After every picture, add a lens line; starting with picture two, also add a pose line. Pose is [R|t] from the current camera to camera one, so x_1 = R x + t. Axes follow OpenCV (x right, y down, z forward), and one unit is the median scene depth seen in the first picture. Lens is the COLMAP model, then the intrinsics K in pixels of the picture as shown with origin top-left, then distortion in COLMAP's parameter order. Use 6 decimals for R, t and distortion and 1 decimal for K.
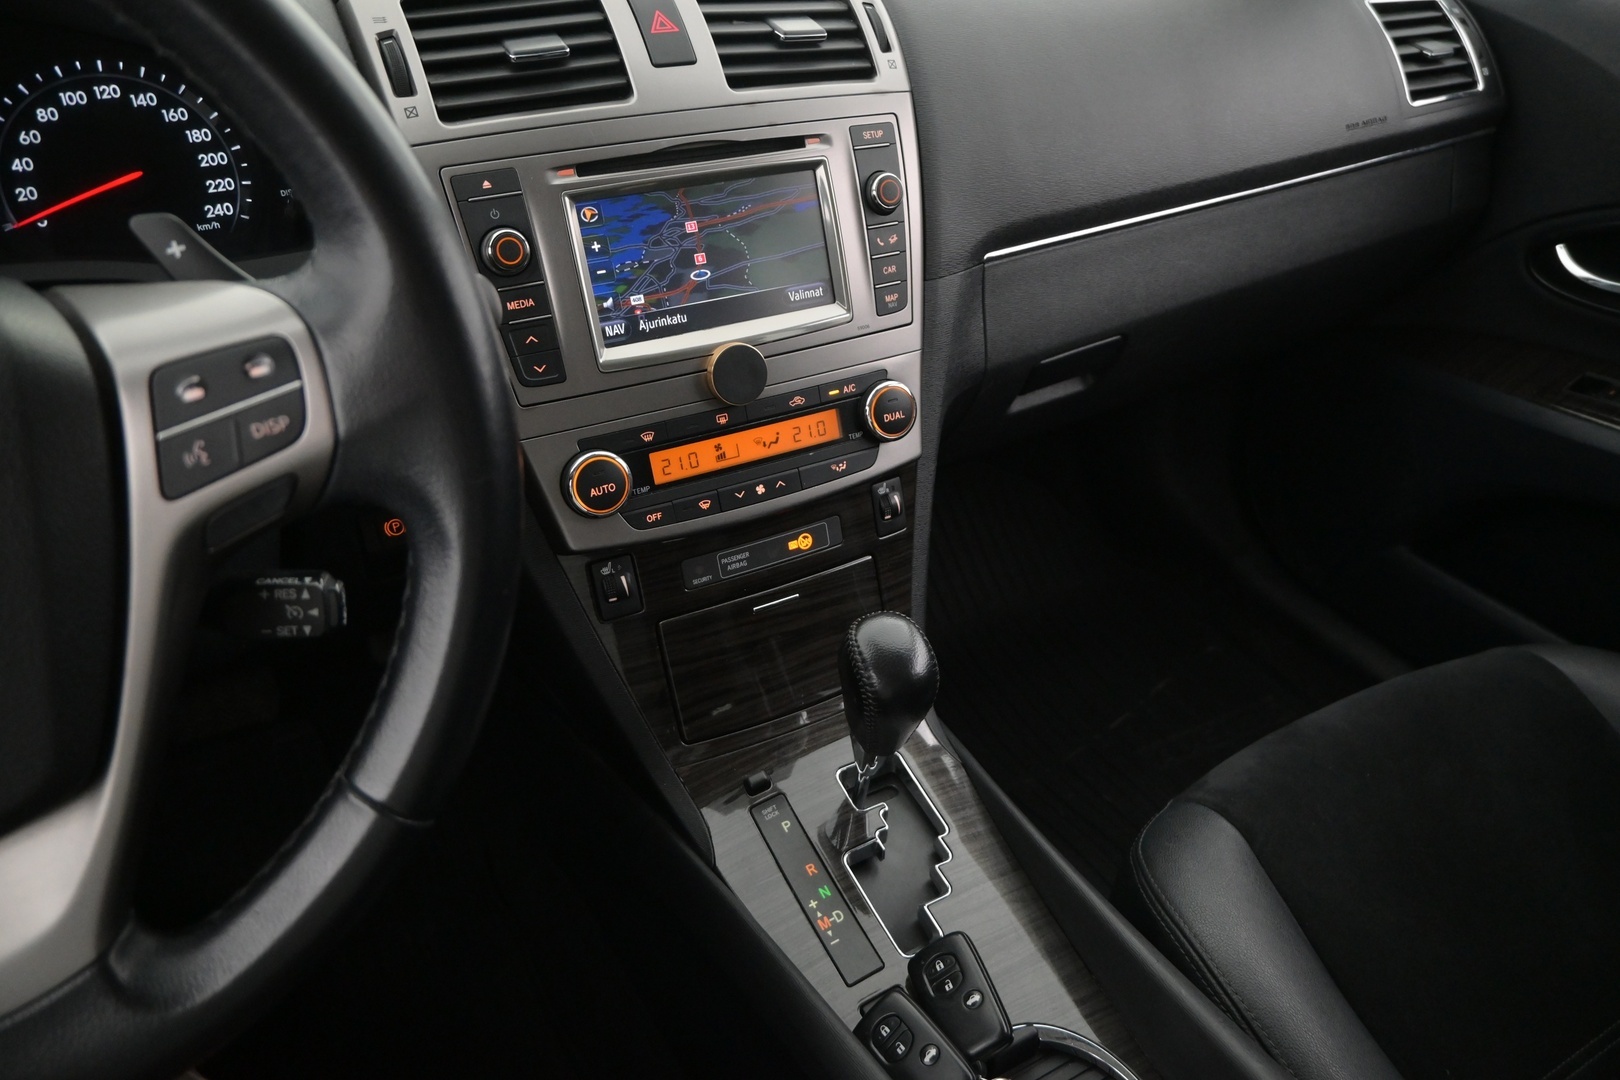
lens RADIAL K [[1100.2, 0, 810.8], [0, 1100.2, 547.6], [0, 0, 1]] dist [0.003824, -0.007757]
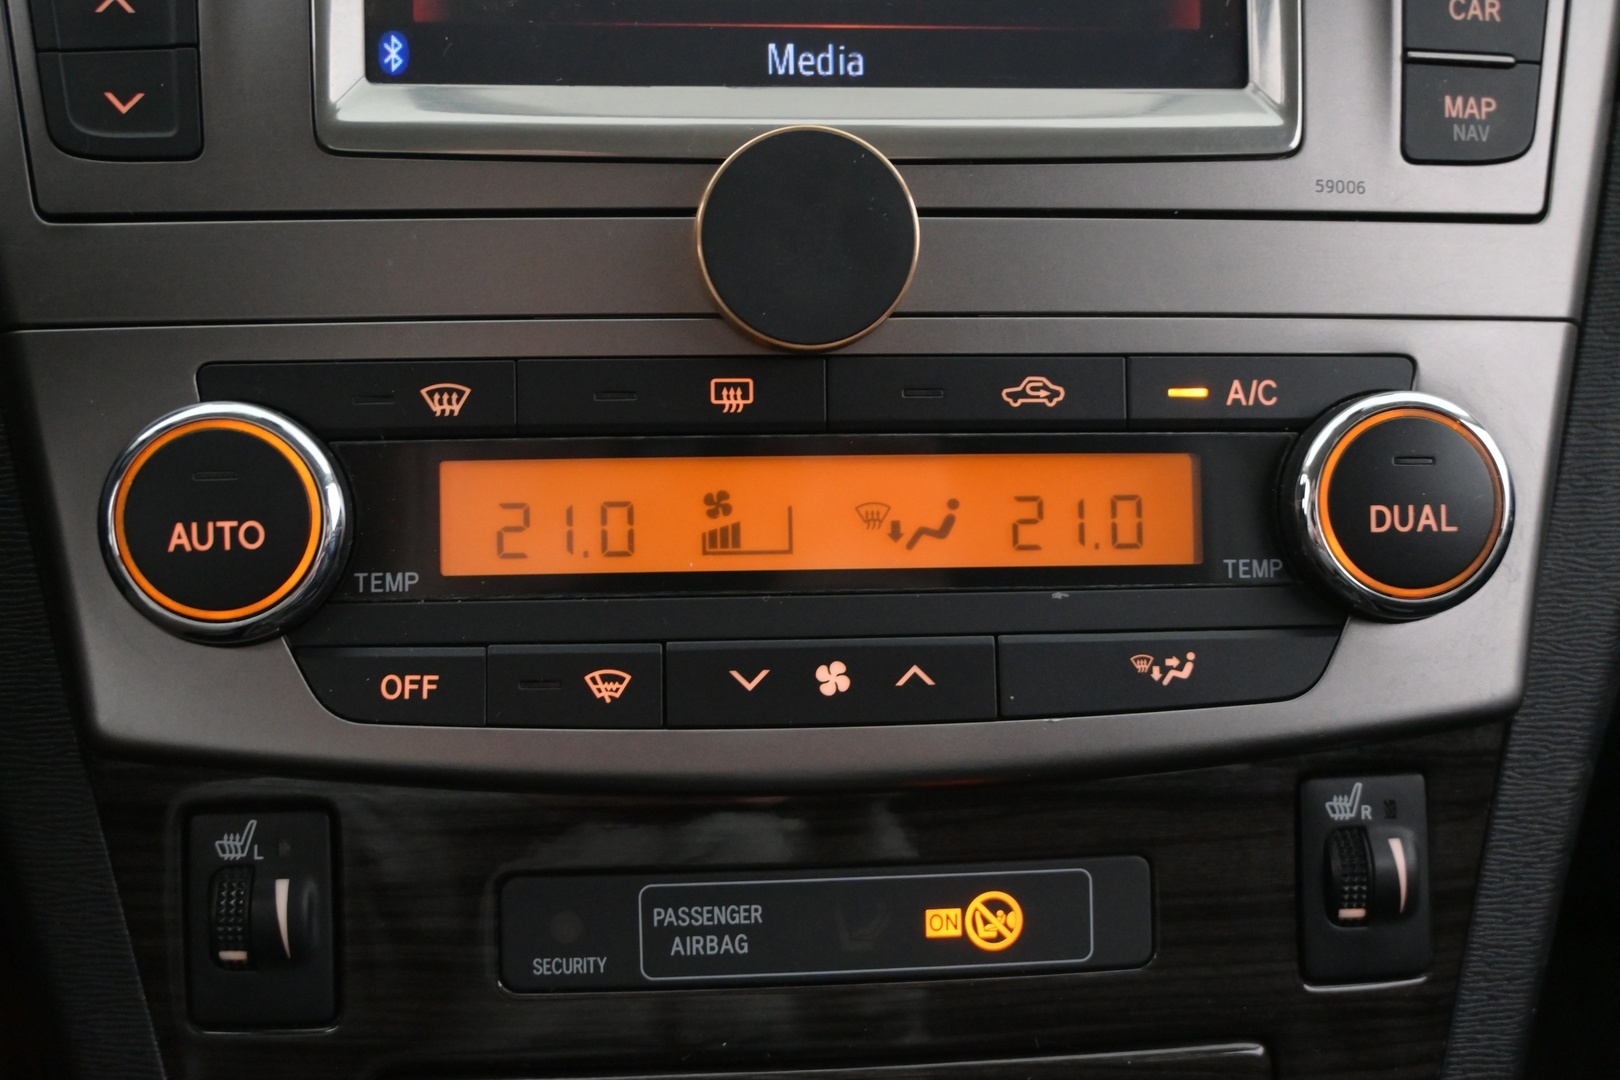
lens RADIAL K [[1814.6, 0, 814.7], [0, 1814.6, 536.7], [0, 0, 1]] dist [-0.007615, 0.000000]
pose [[0.914311, 0.137561, -0.380936, 0.119753], [-0.230520, 0.950094, -0.210195, 0.009005], [0.333010, 0.279997, 0.900392, 0.611174]]
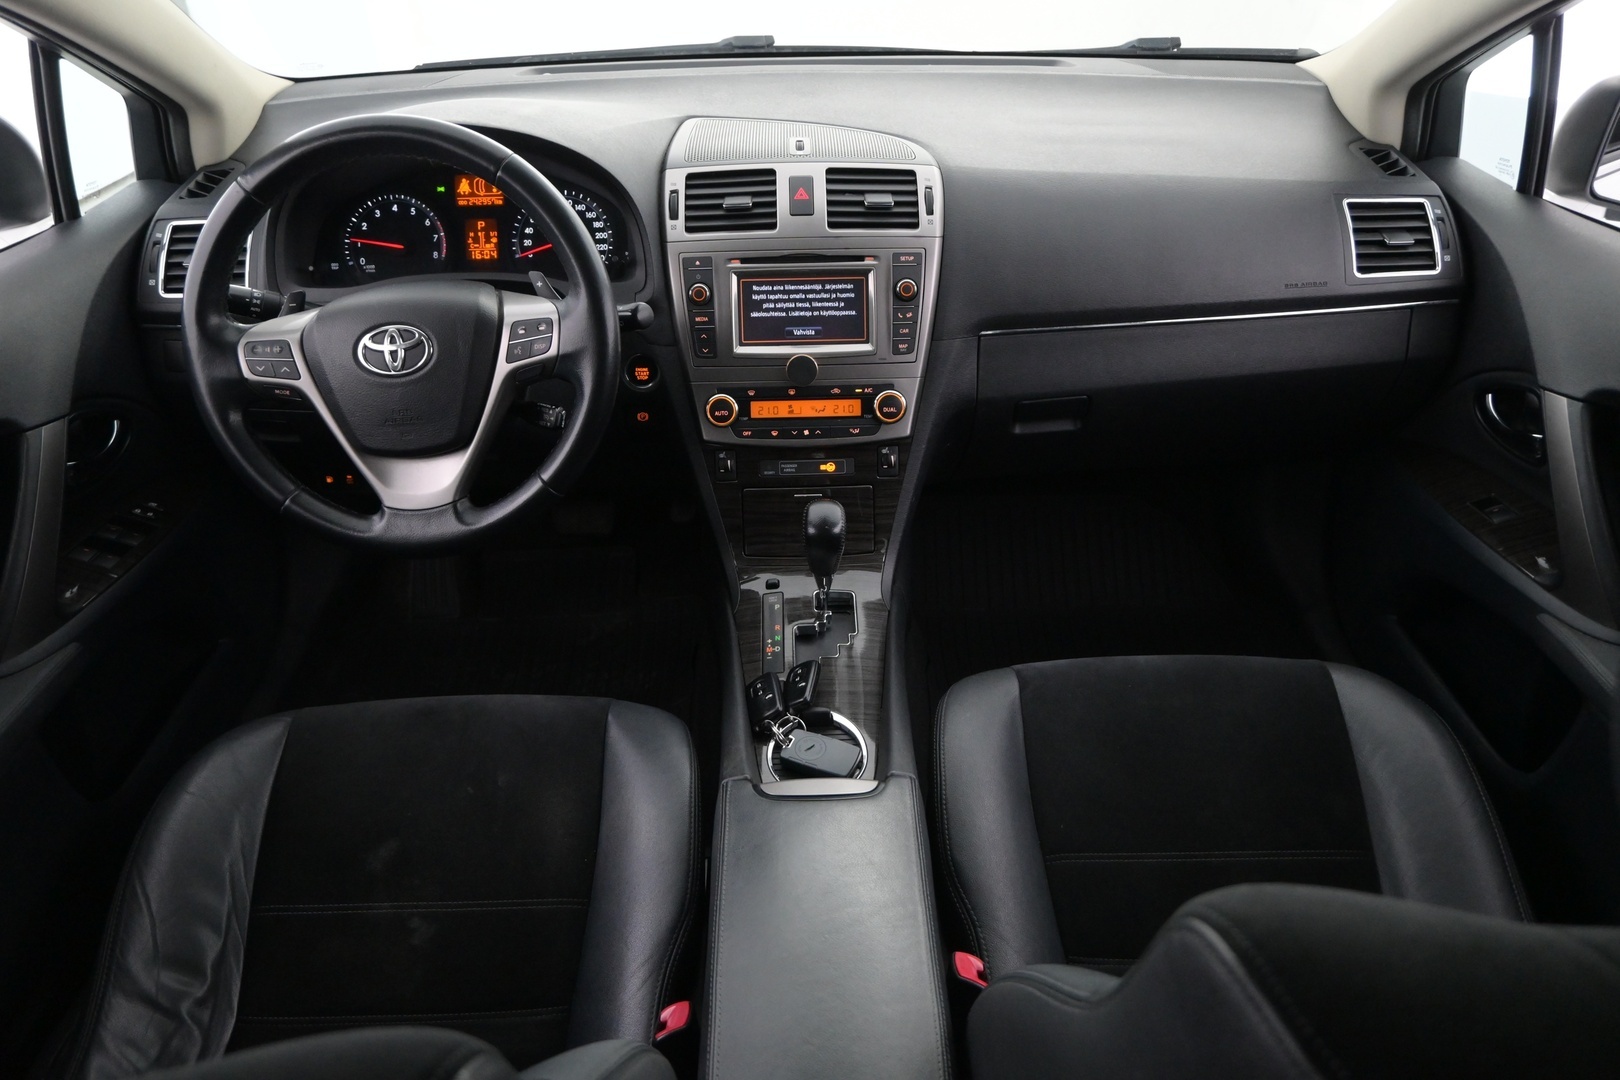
lens RADIAL K [[1120.5, 0, 801.1], [0, 1120.5, 530.5], [0, 0, 1]] dist [-0.003897, 0.001378]
pose [[0.881320, 0.227976, -0.413886, 0.819102], [-0.241809, 0.970129, 0.019462, 0.079188], [0.405960, 0.082929, 0.910120, -0.785226]]
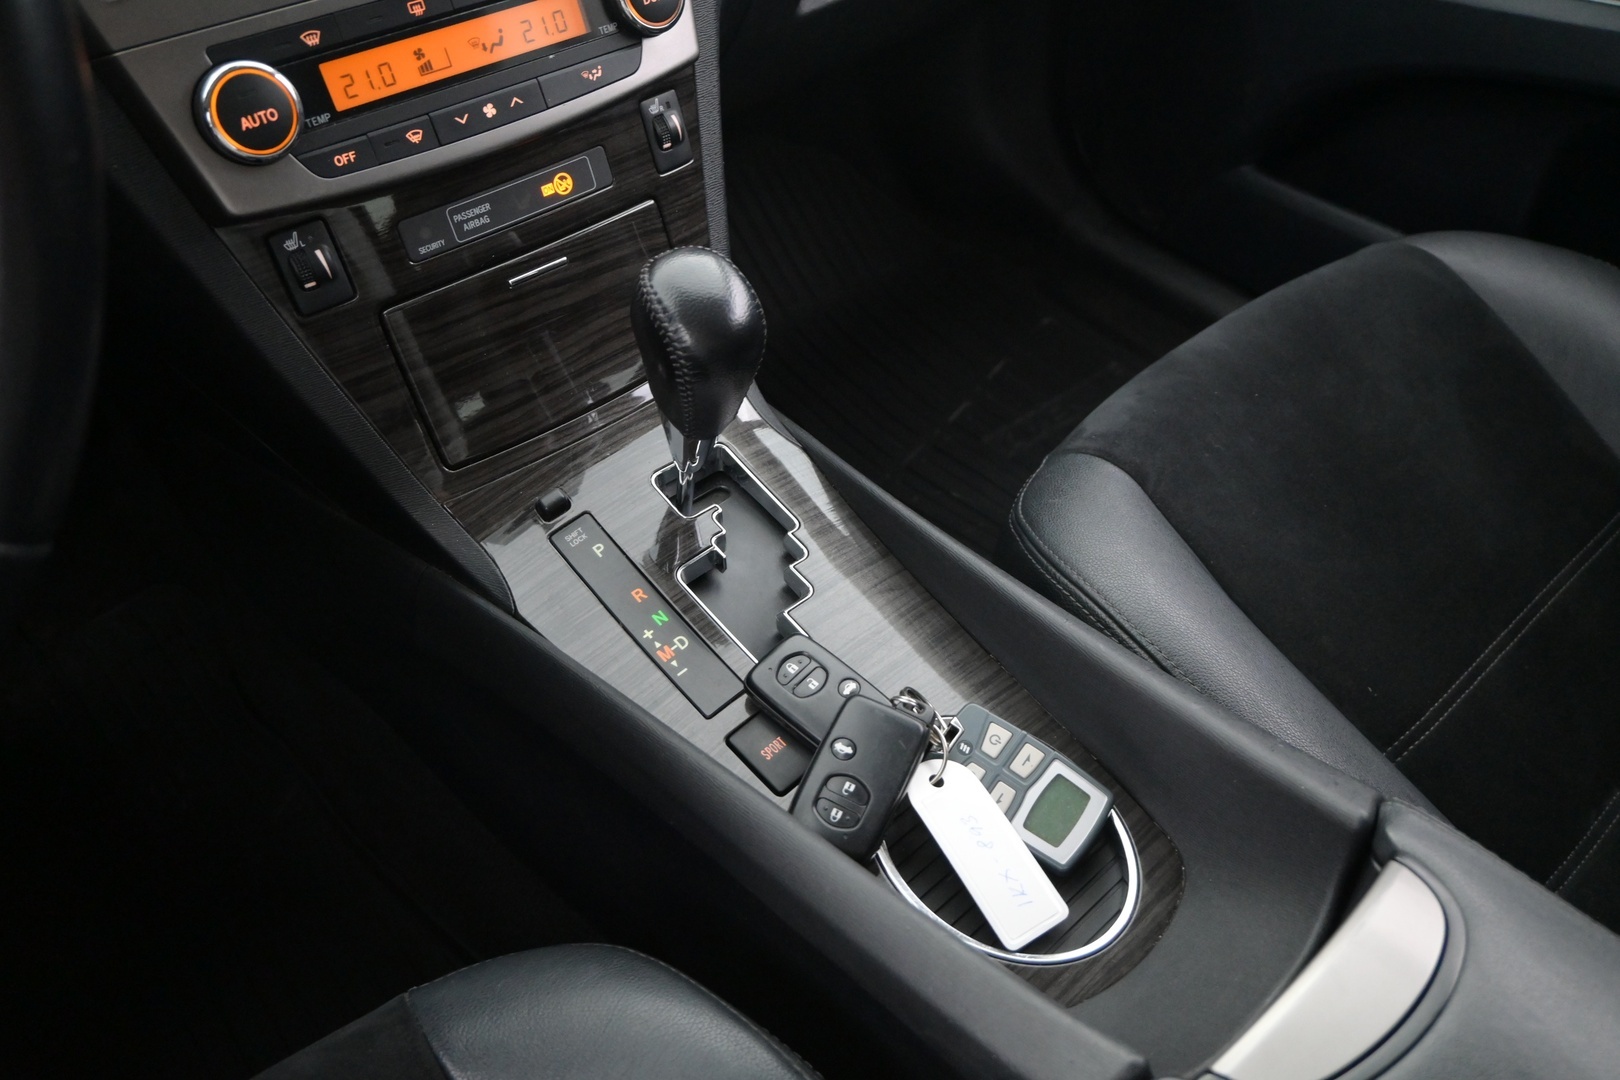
lens RADIAL K [[1214.4, 0, 815.1], [0, 1214.4, 538.8], [0, 0, 1]] dist [-0.000570, 0.006729]
pose [[0.973732, -0.158828, 0.163158, -0.012395], [0.124510, 0.971339, 0.202478, 0.090797], [-0.190641, -0.176844, 0.965599, 0.132534]]
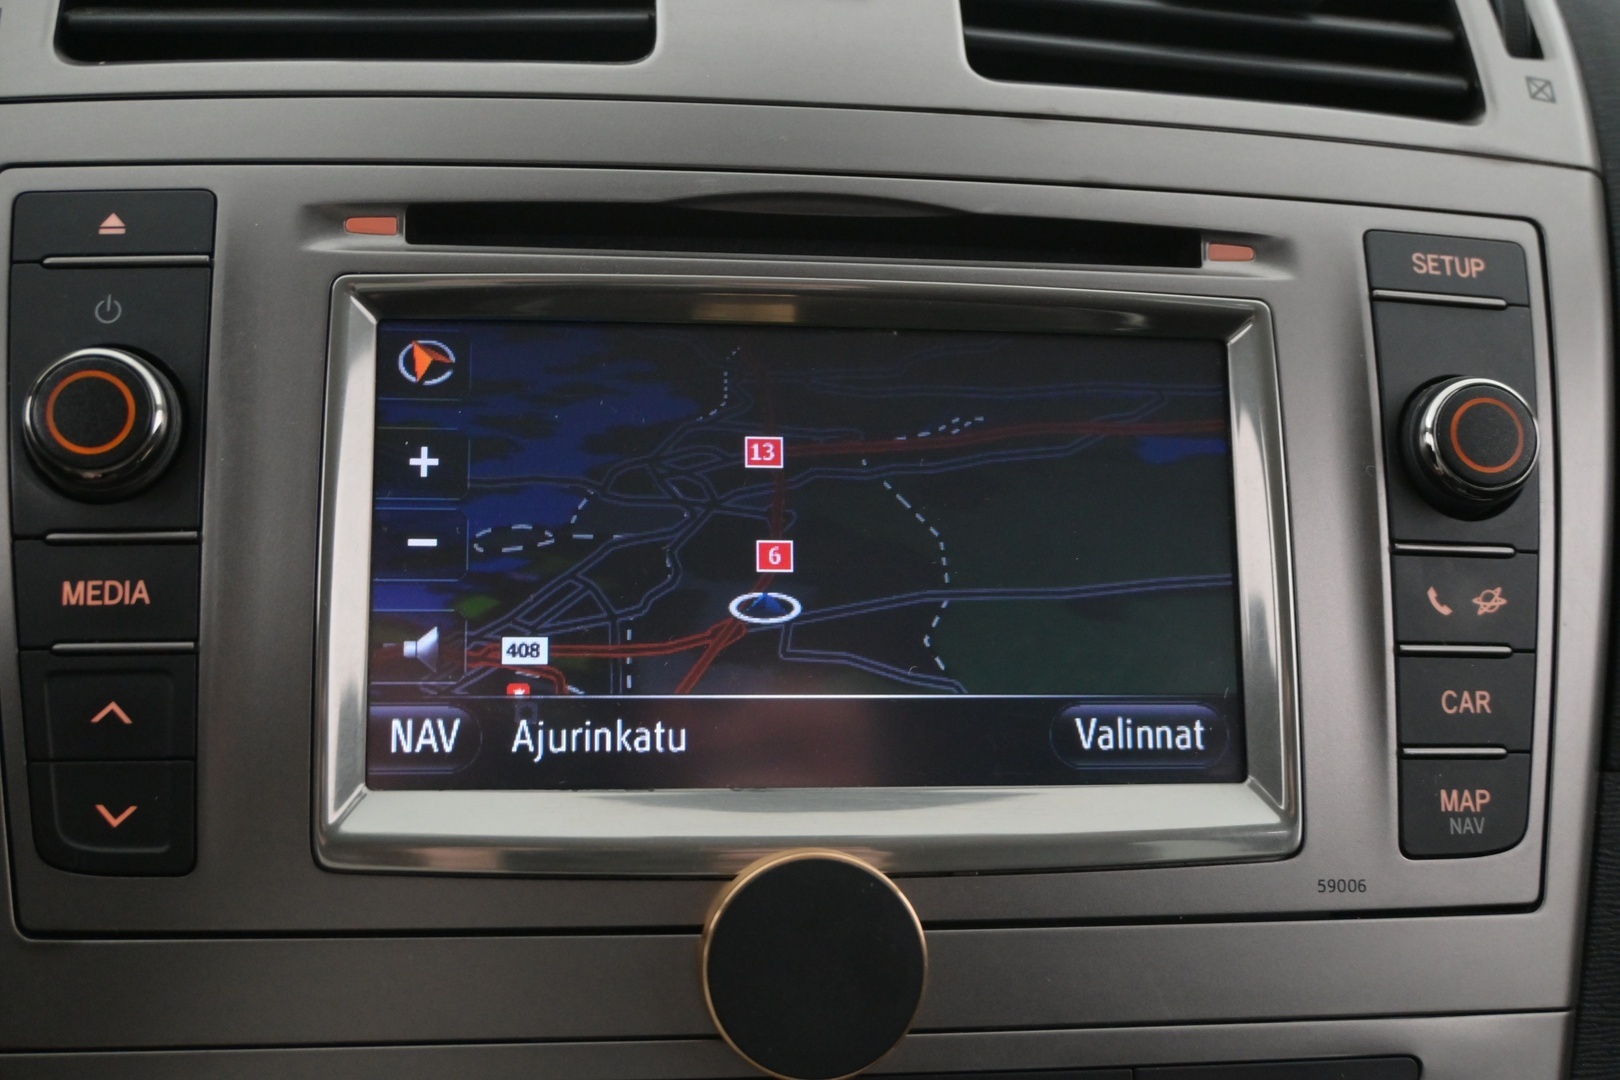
lens RADIAL K [[1814.6, 0, 811.4], [0, 1814.6, 537.4], [0, 0, 1]] dist [-0.007615, 0.000000]
pose [[0.928750, 0.101573, -0.356520, 0.082576], [-0.229259, 0.913138, -0.337075, -0.102970], [0.291314, 0.394793, 0.871364, 0.567557]]
